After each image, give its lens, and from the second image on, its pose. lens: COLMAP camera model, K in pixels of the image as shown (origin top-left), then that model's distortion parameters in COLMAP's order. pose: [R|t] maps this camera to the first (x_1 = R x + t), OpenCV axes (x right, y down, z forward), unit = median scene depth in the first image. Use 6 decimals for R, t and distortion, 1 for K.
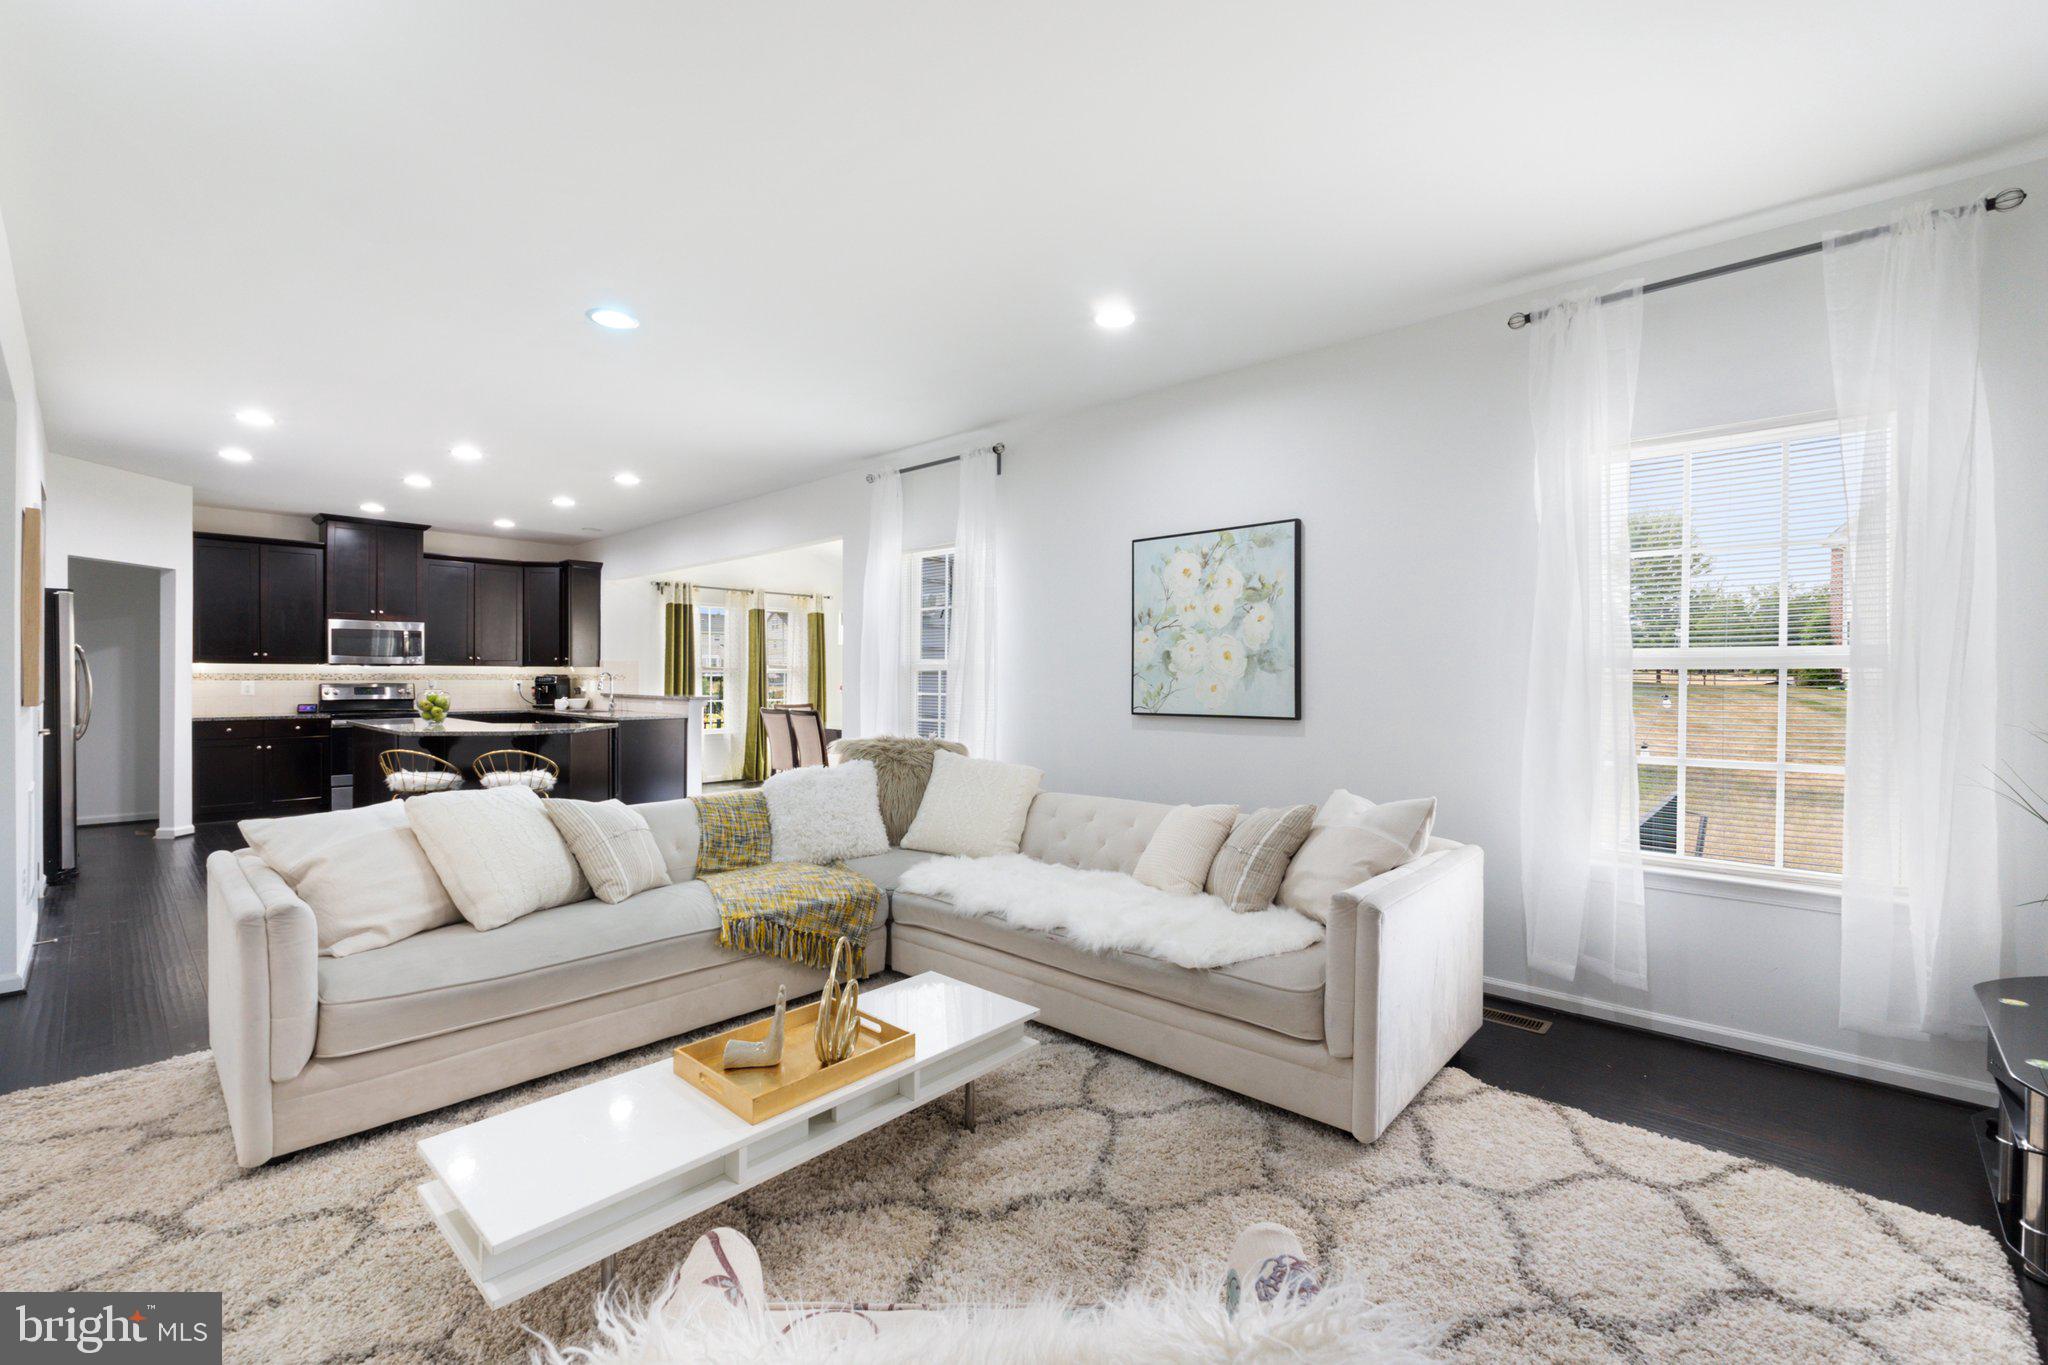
lens RADIAL K [[854.5, 0, 1031.2], [0, 854.5, 687.6], [0, 0, 1]] dist [-0.001551, -0.000070]
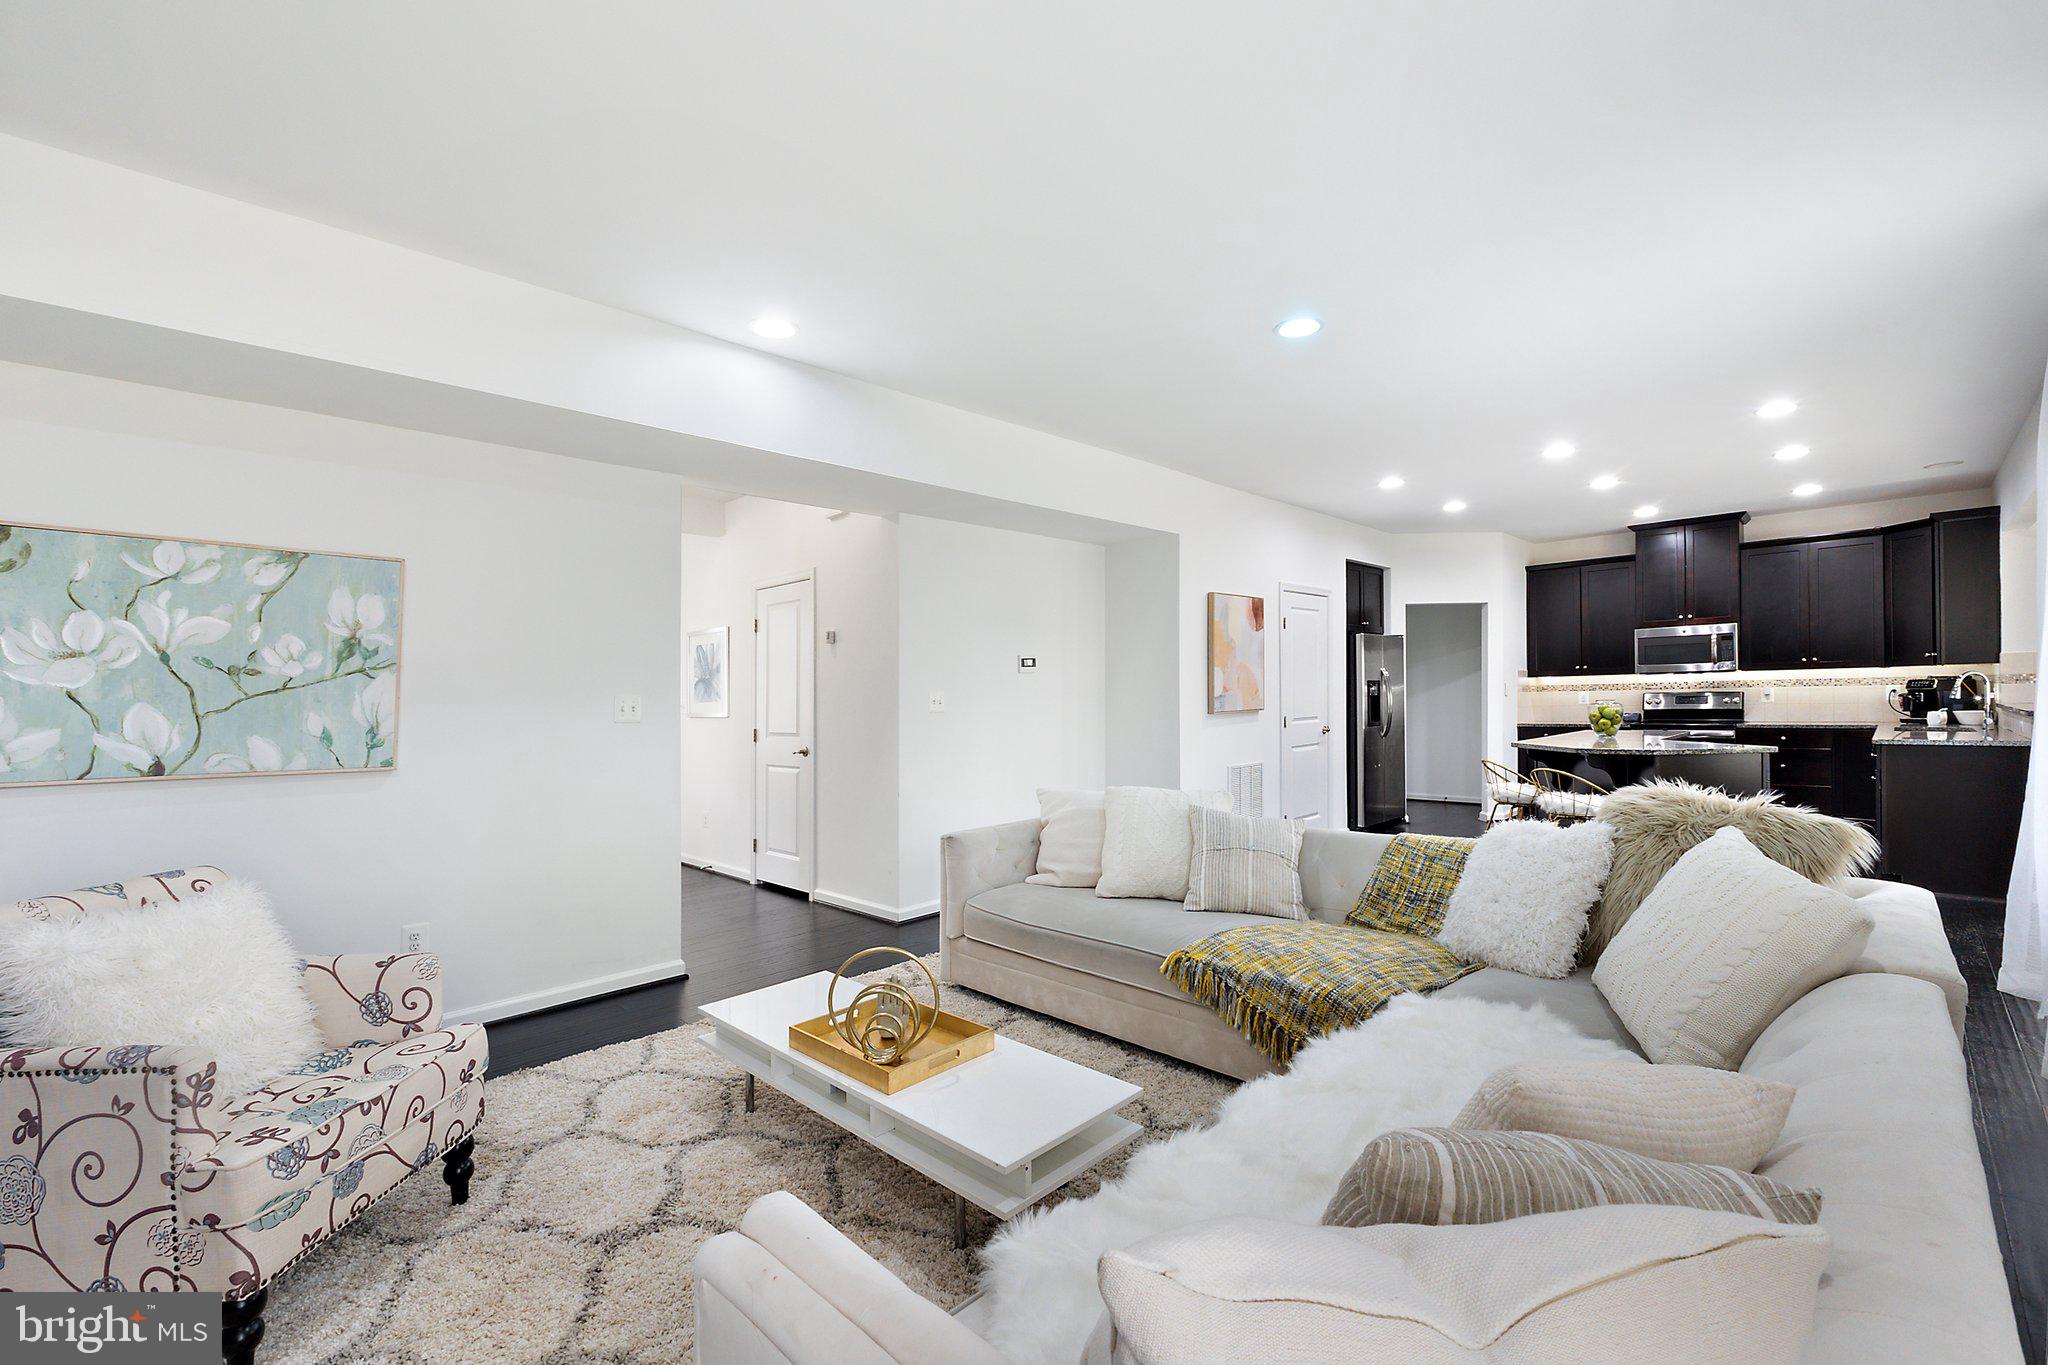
lens RADIAL K [[869.4, 0, 1033.7], [0, 869.4, 688.1], [0, 0, 1]] dist [-0.001643, -0.000397]
pose [[-0.035452, -0.013972, -0.999274, 0.458075], [0.010583, 0.999841, -0.014355, -0.007132], [0.999315, -0.011084, -0.035299, 0.654039]]
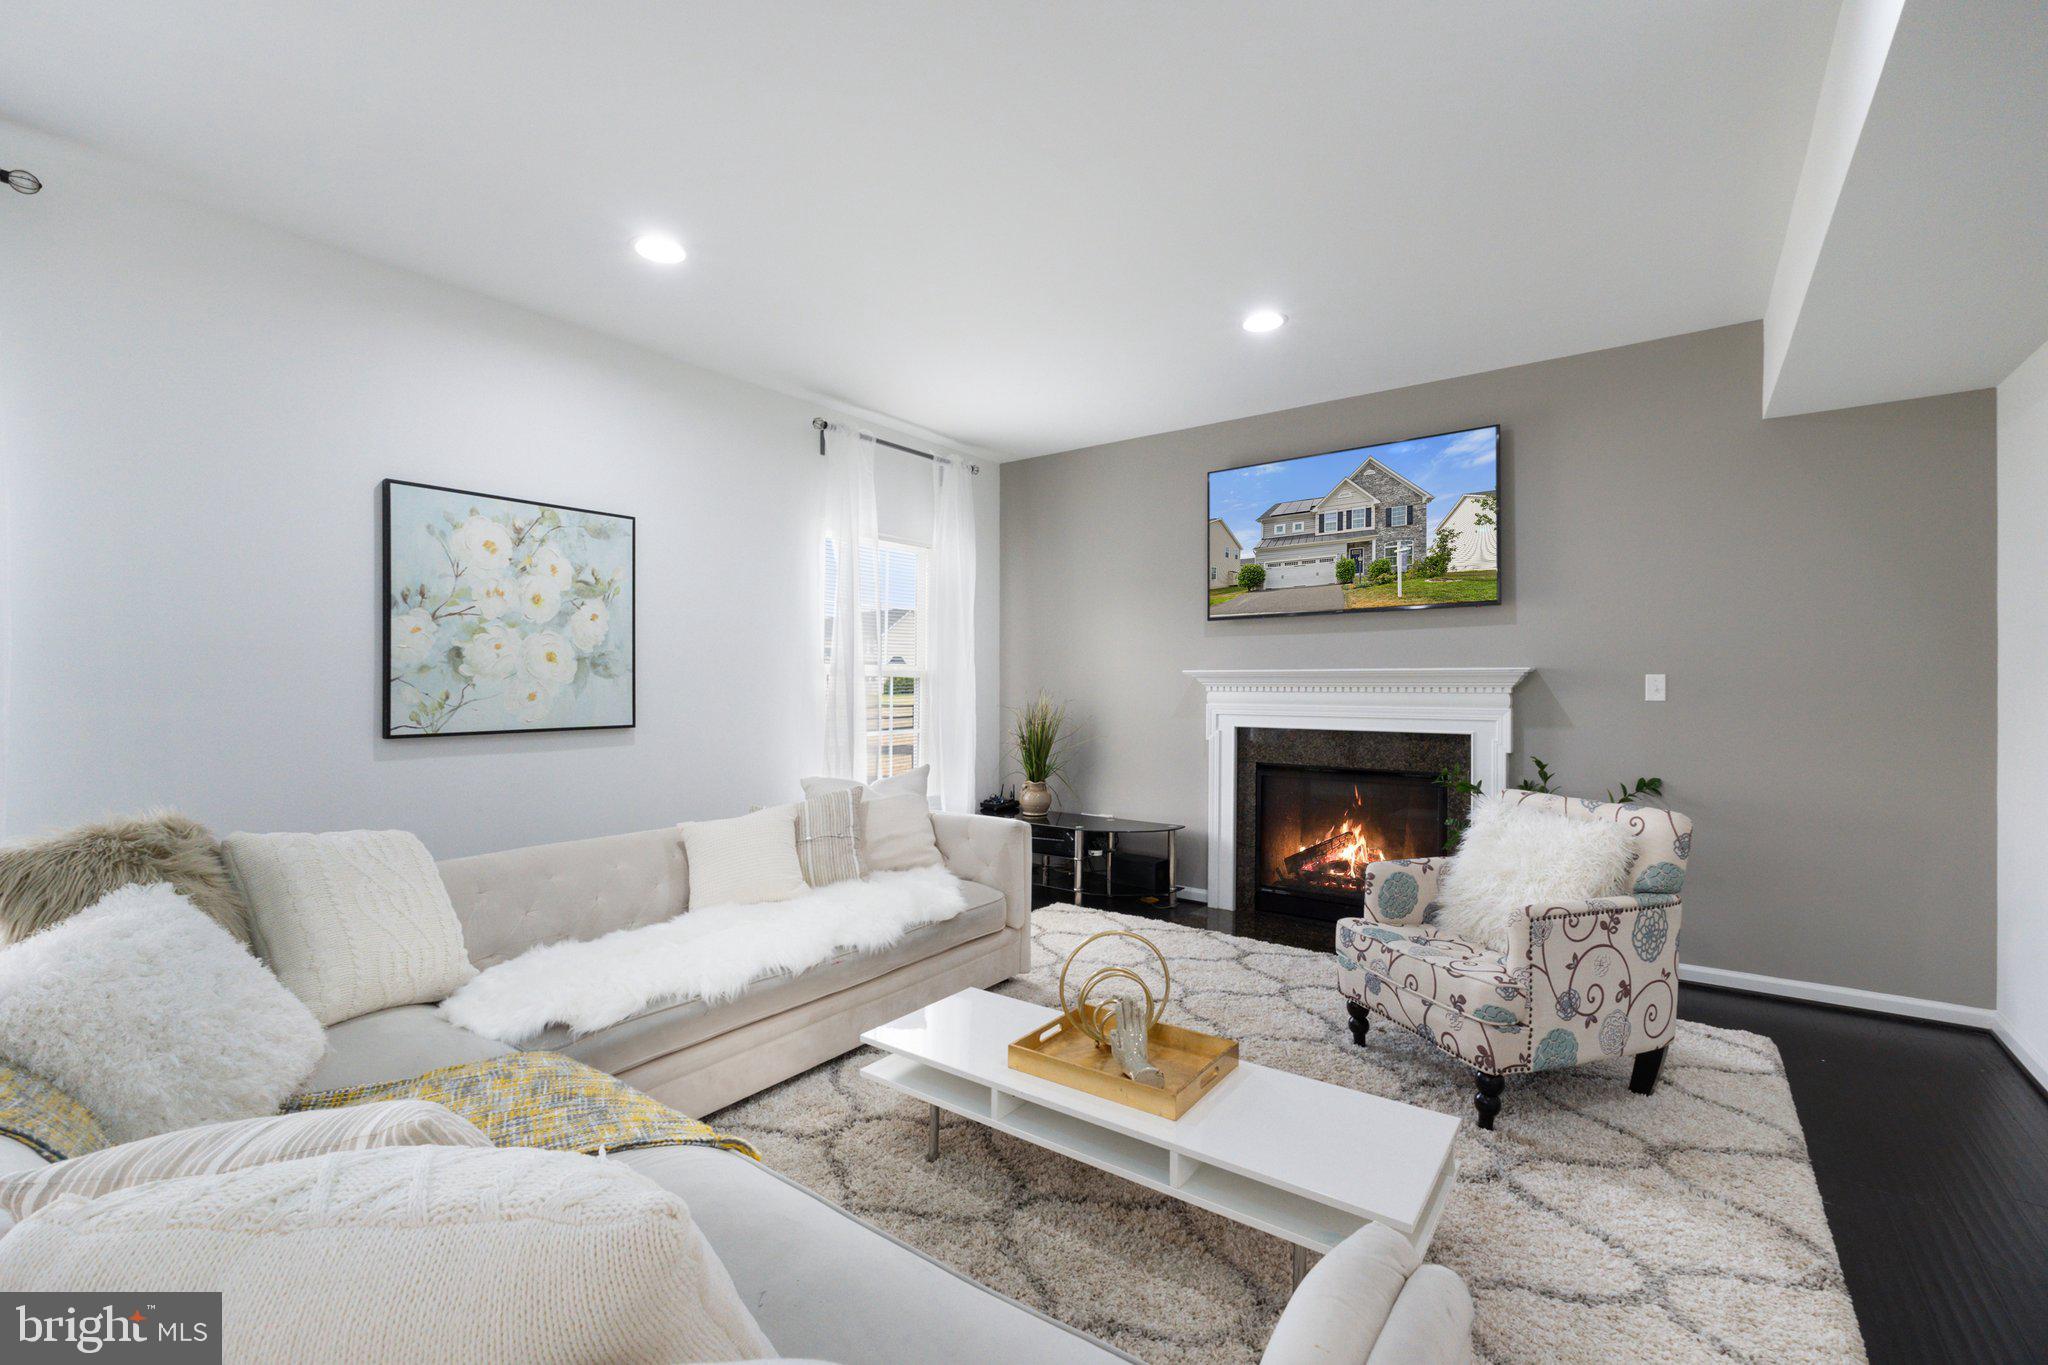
lens RADIAL K [[869.4, 0, 1033.7], [0, 869.4, 688.1], [0, 0, 1]] dist [-0.001643, -0.000397]
pose [[-0.091616, -0.007313, 0.995768, -0.636684], [0.011025, 0.999904, 0.008358, -0.008584], [-0.995733, 0.011744, -0.091526, 0.585854]]
